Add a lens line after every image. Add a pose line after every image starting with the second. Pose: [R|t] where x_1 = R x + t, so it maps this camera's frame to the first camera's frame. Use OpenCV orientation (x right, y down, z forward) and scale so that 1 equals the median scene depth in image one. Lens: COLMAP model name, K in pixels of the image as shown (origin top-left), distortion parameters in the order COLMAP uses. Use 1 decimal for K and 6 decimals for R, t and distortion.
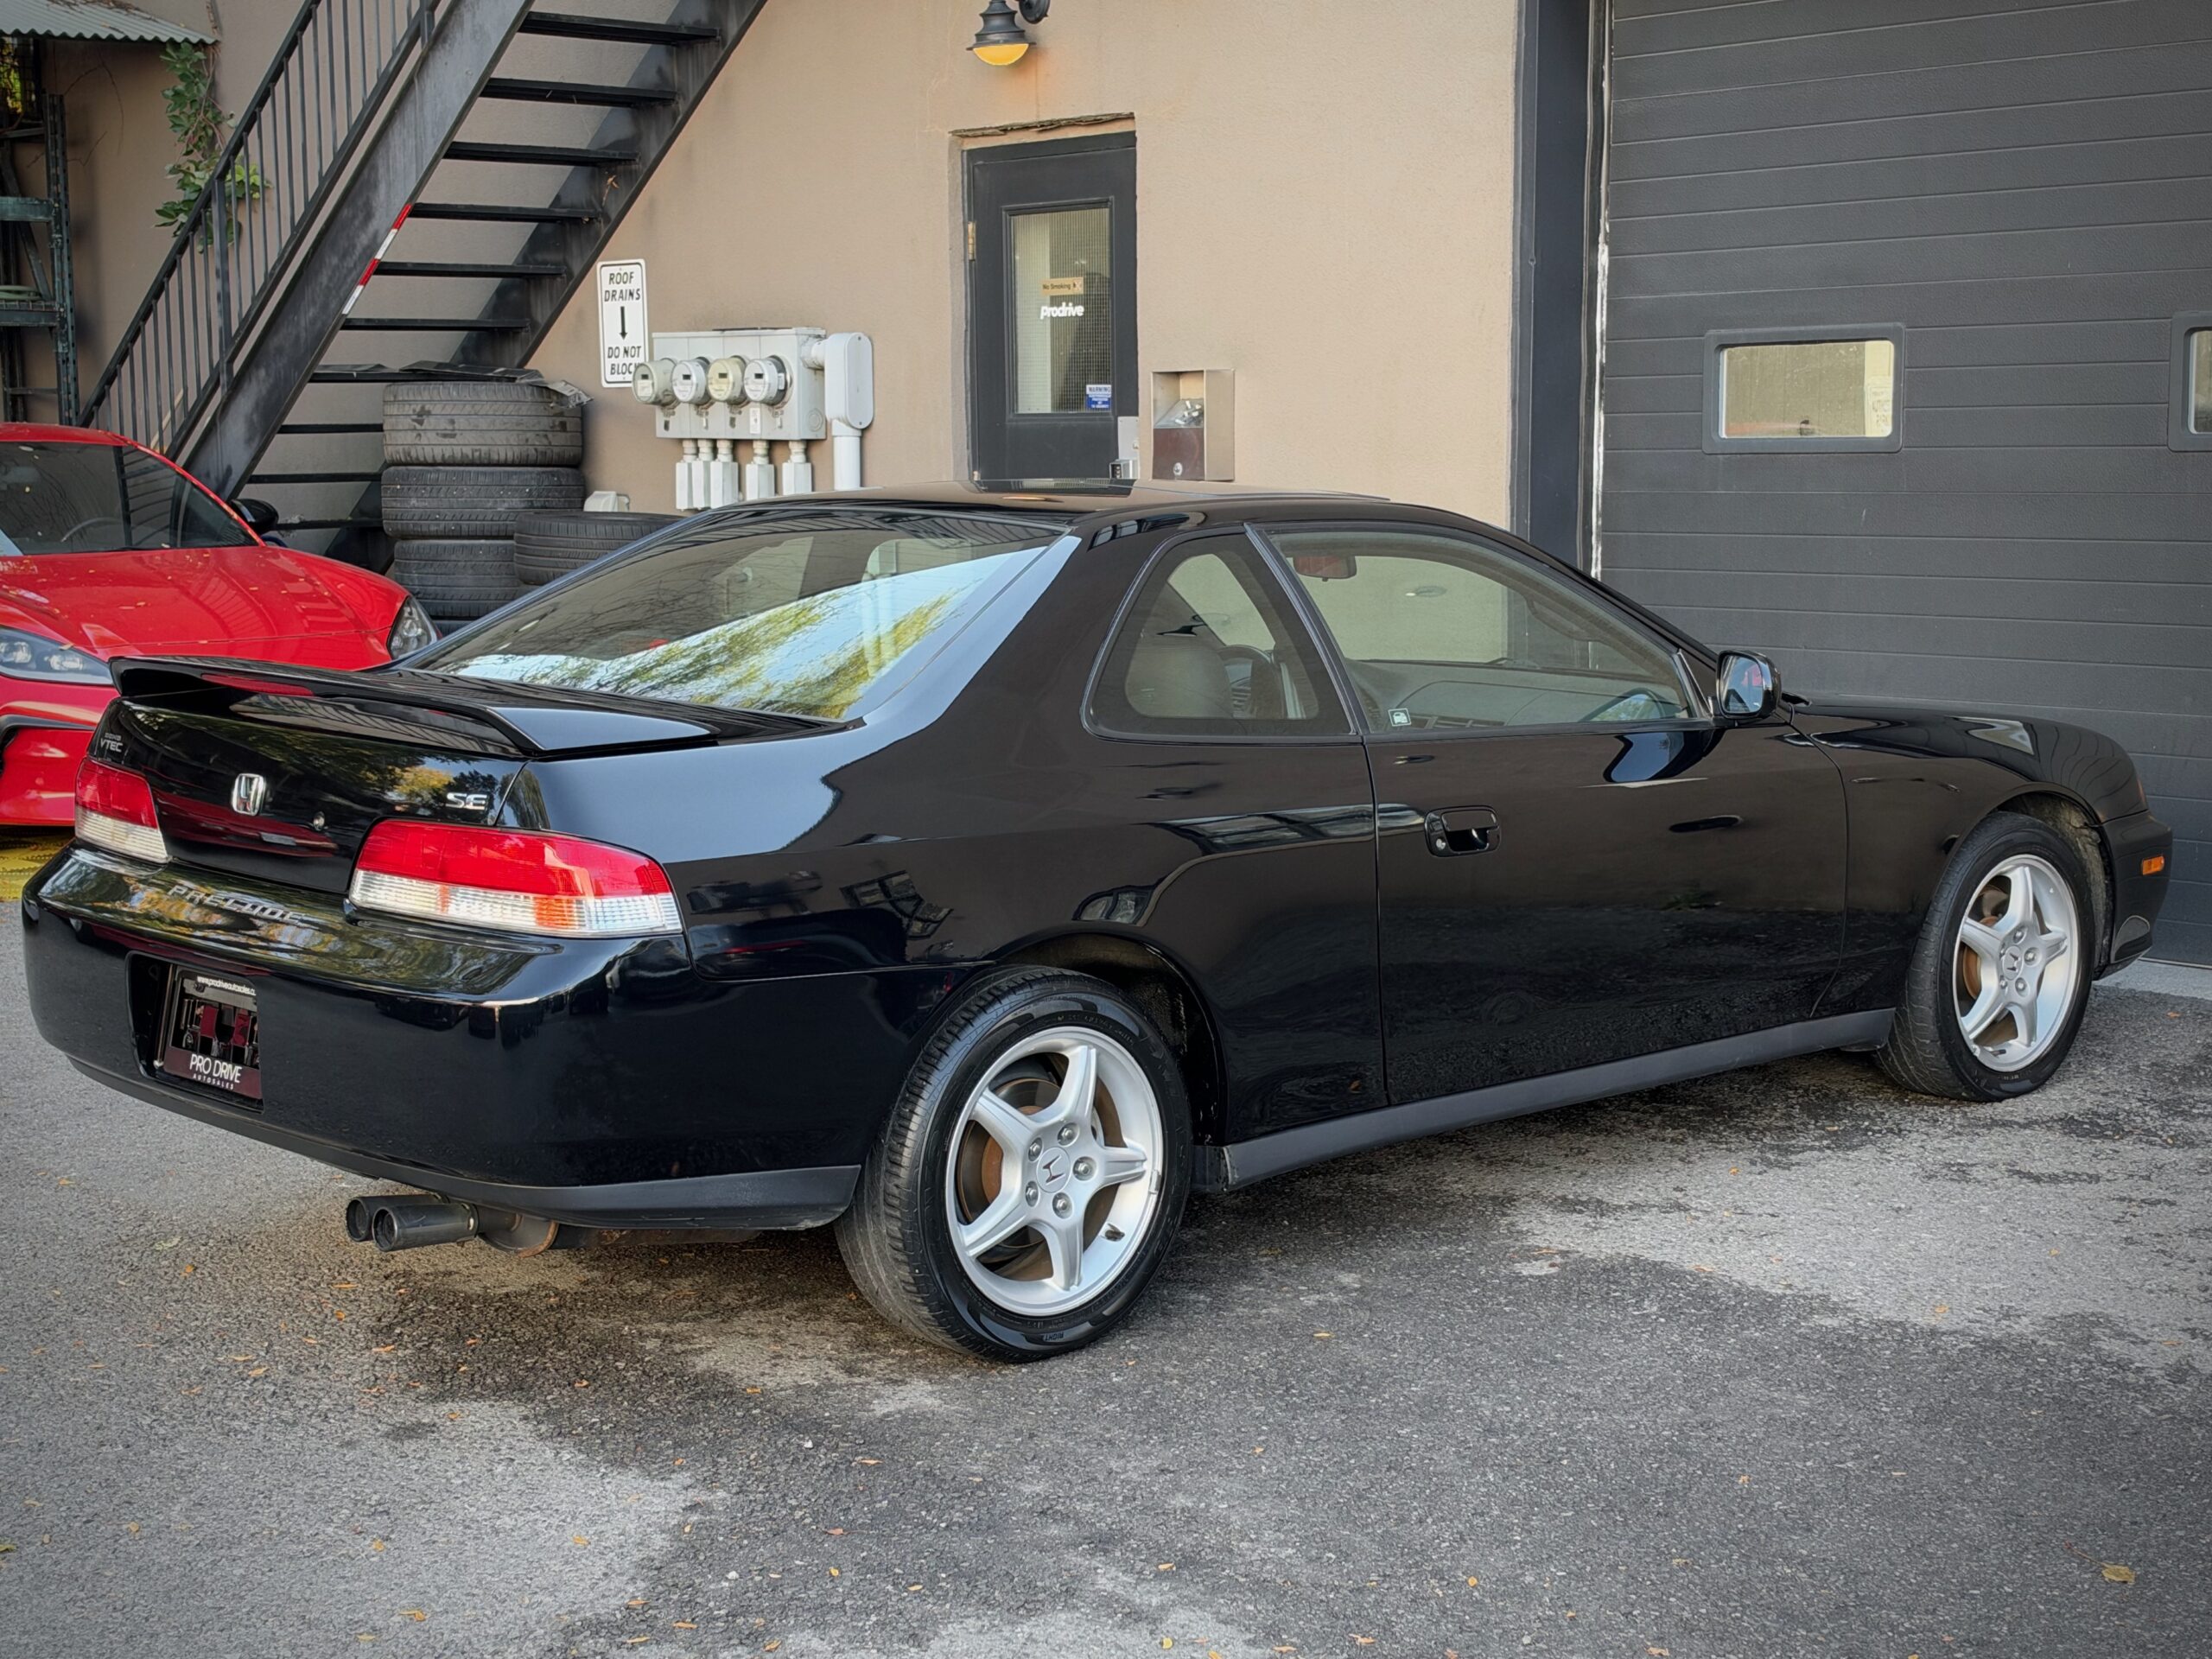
lens RADIAL K [[3265.2, 0, 1106.0], [0, 3265.2, 829.5], [0, 0, 1]] dist [0.291219, -0.864773]
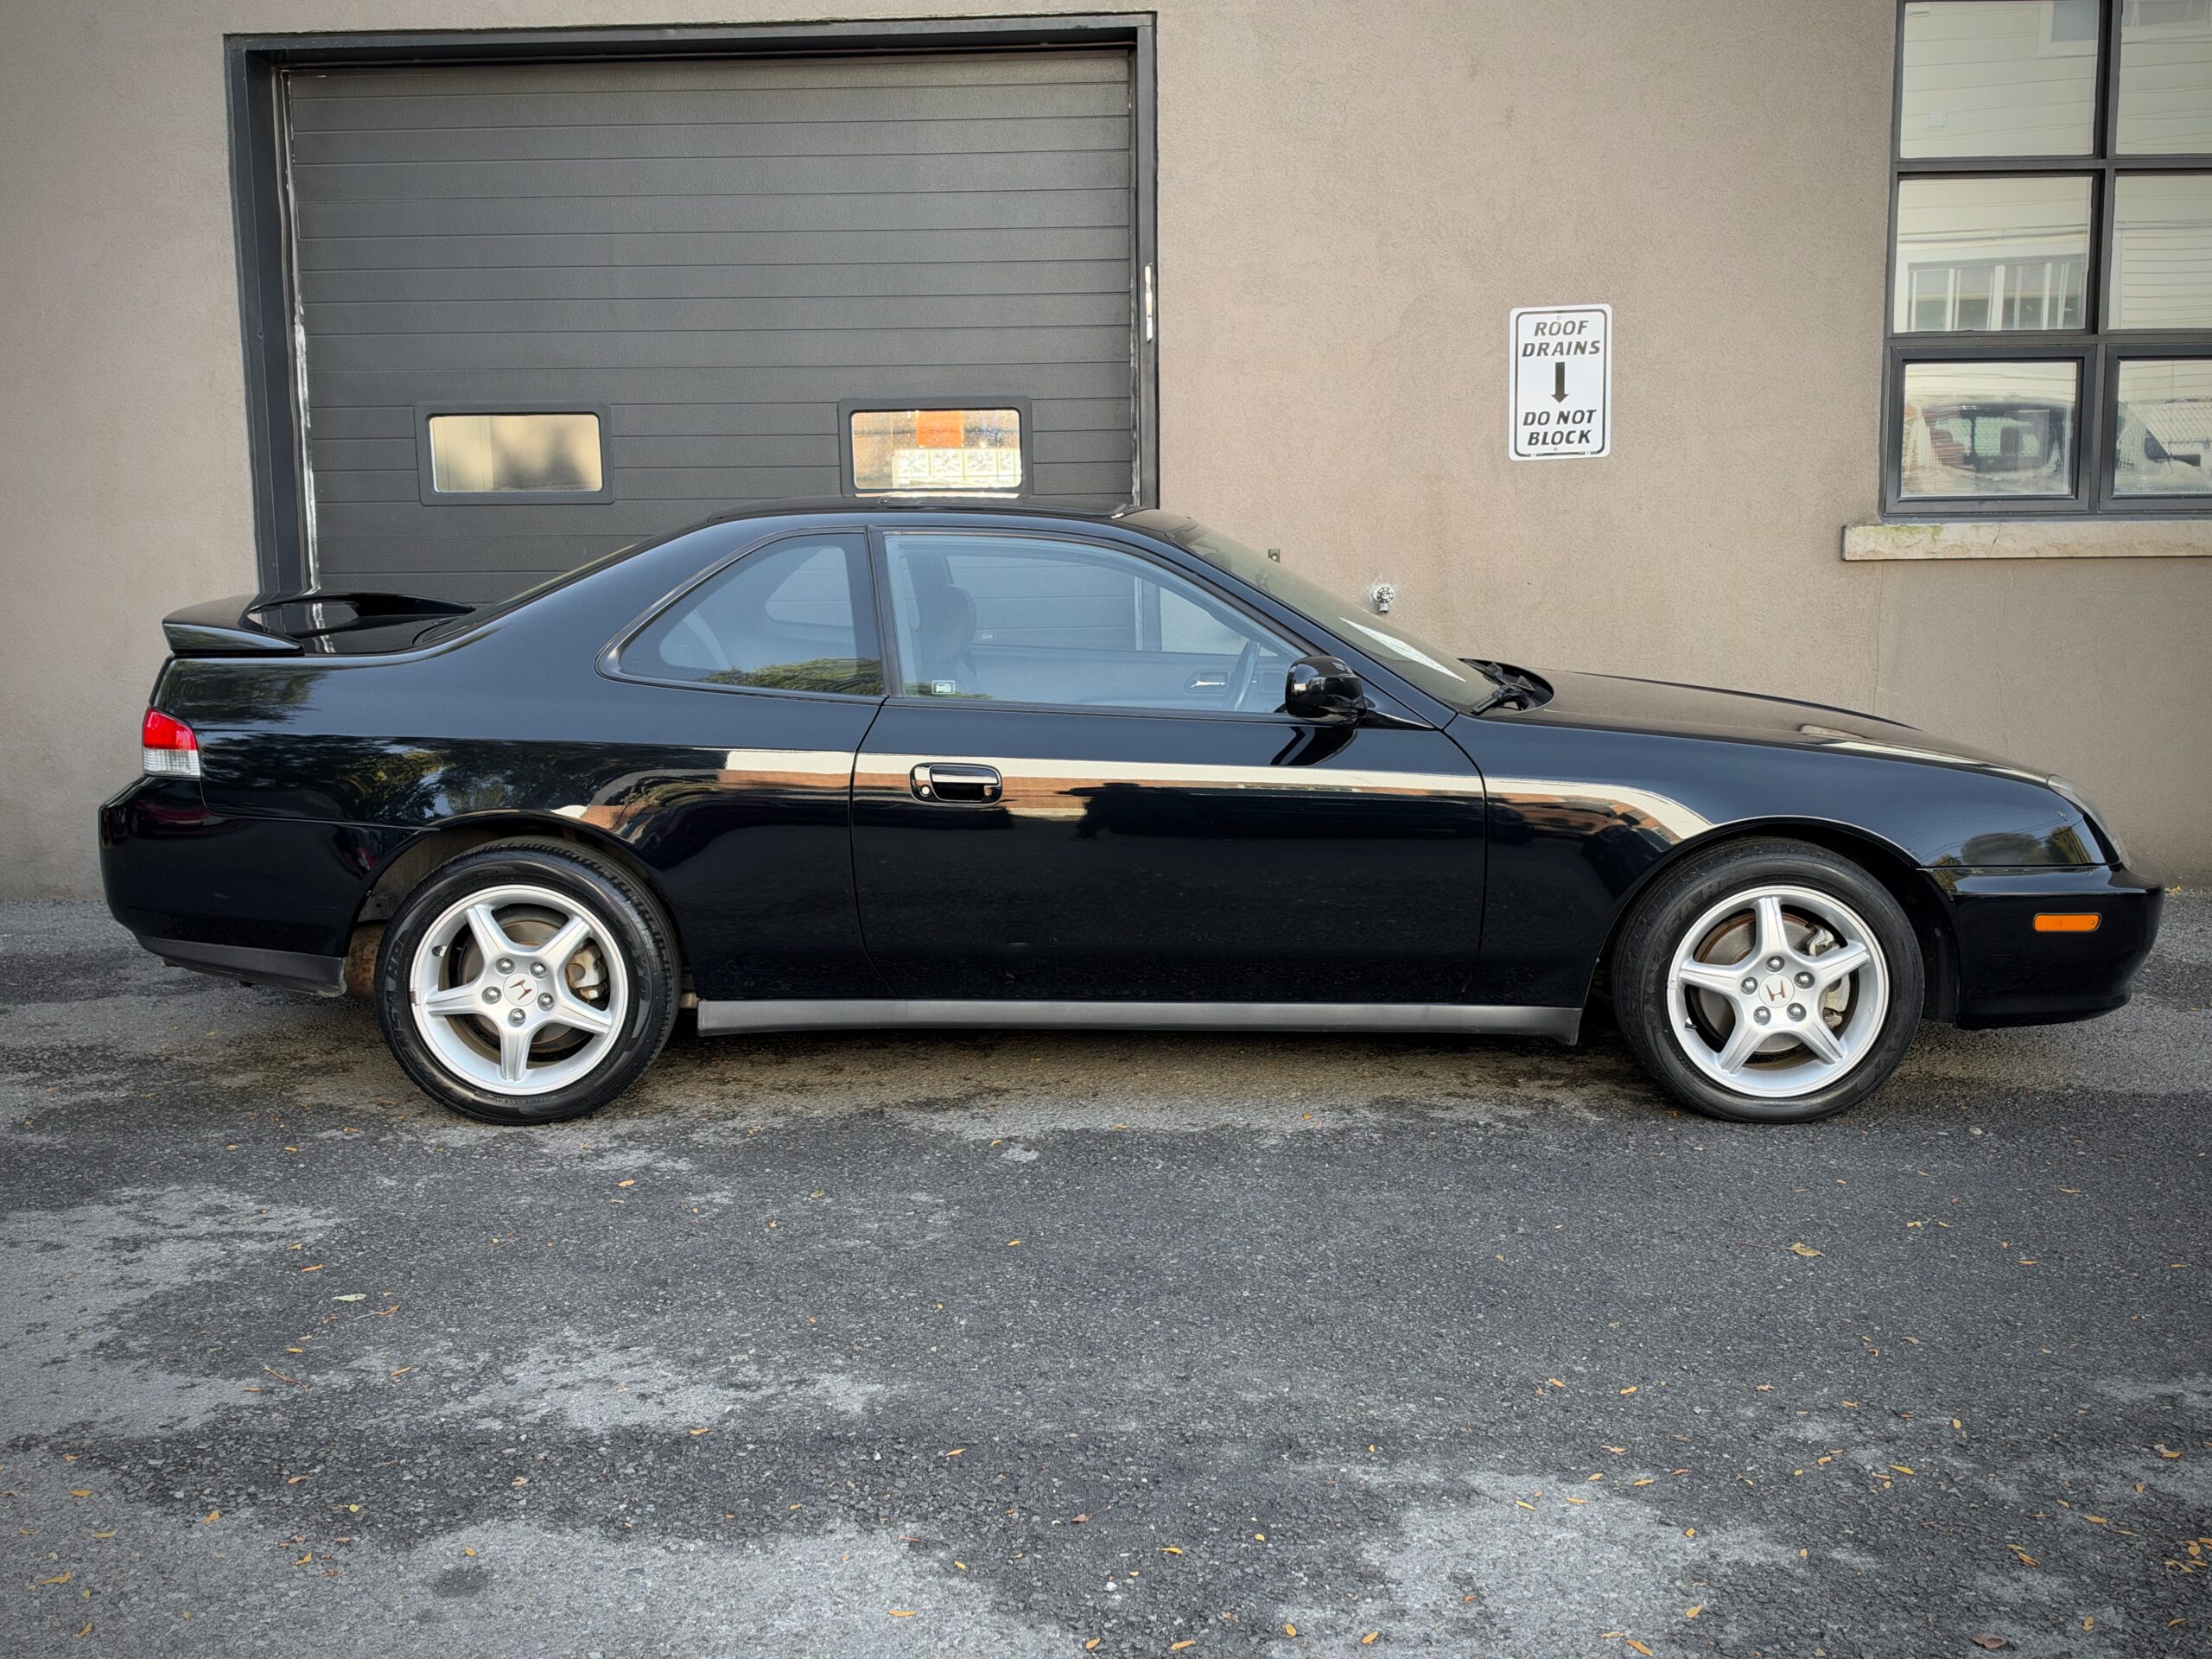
lens RADIAL K [[2315.7, 0, 1106.0], [0, 2315.7, 829.5], [0, 0, 1]] dist [0.249803, -0.660301]
pose [[0.696039, -0.103122, 0.710560, -0.427114], [0.100488, 0.993883, 0.045806, -0.019202], [-0.710937, 0.039520, 0.702144, 0.374940]]
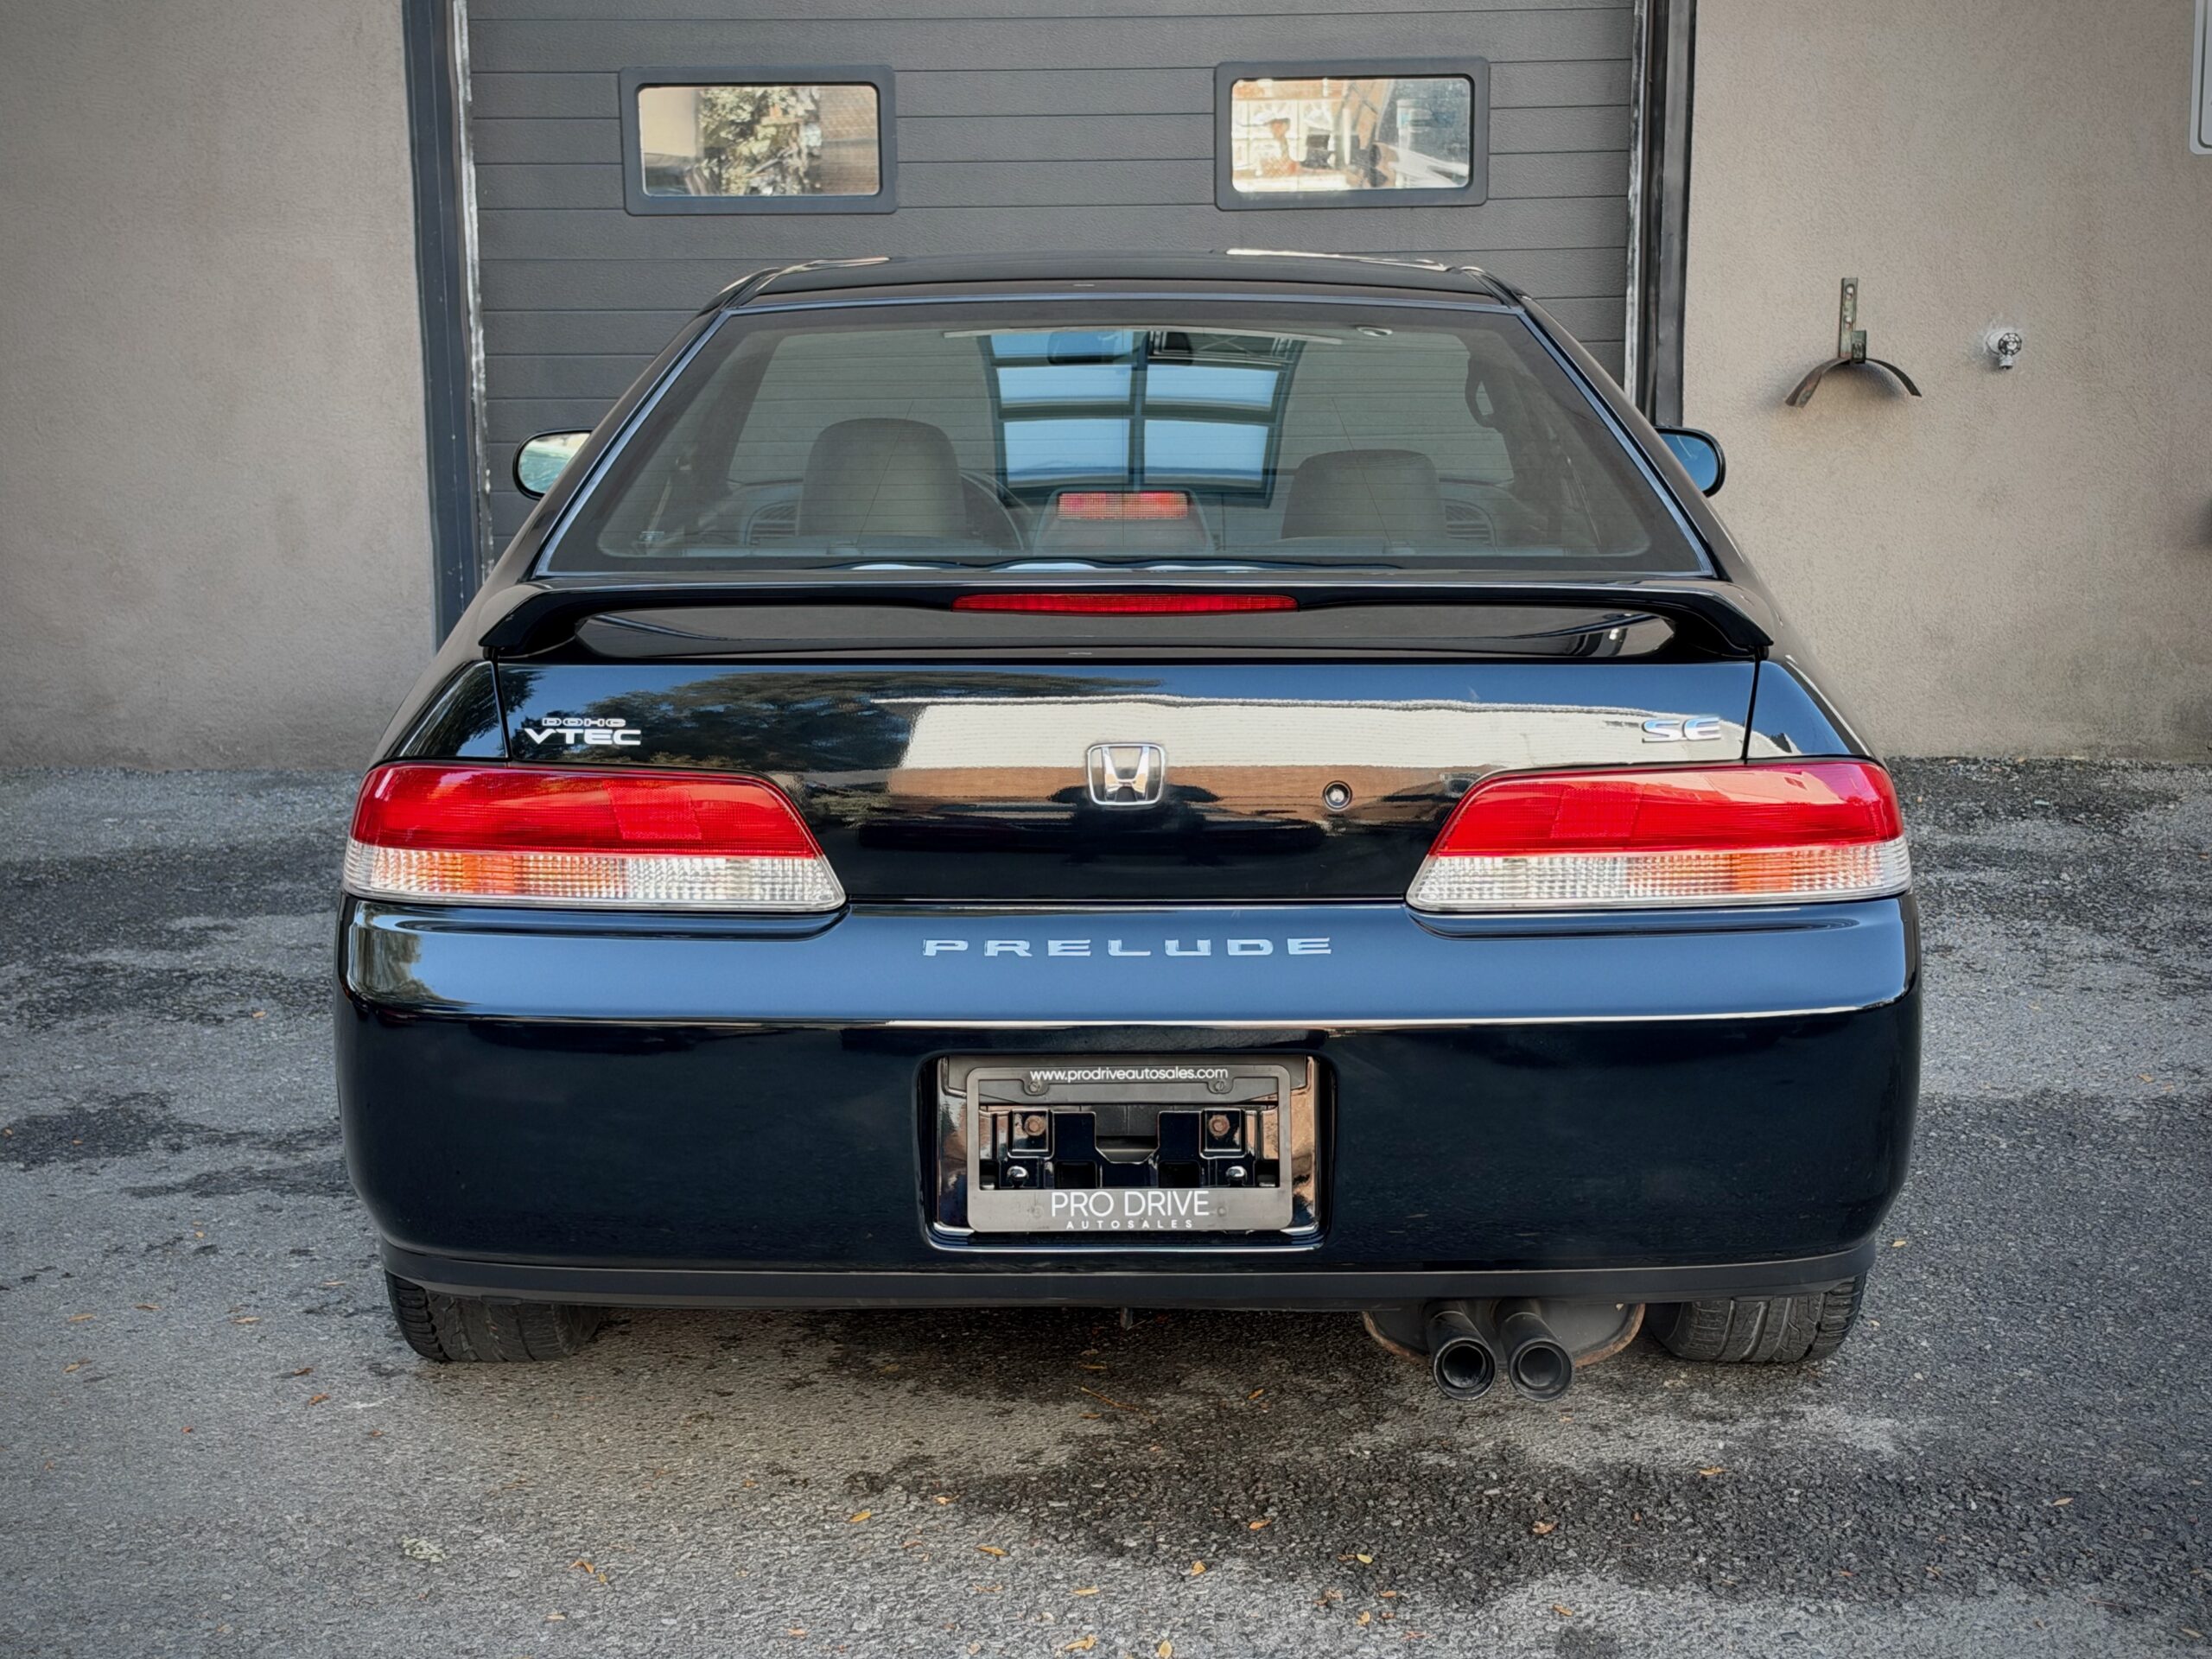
lens RADIAL K [[3480.6, 0, 1103.8], [0, 3480.6, 825.6], [0, 0, 1]] dist [0.278086, -0.806897]
pose [[0.675872, -0.140078, 0.723585, -0.664515], [0.096716, 0.990139, 0.101341, -0.062133], [-0.730645, 0.001488, 0.682756, 0.478063]]
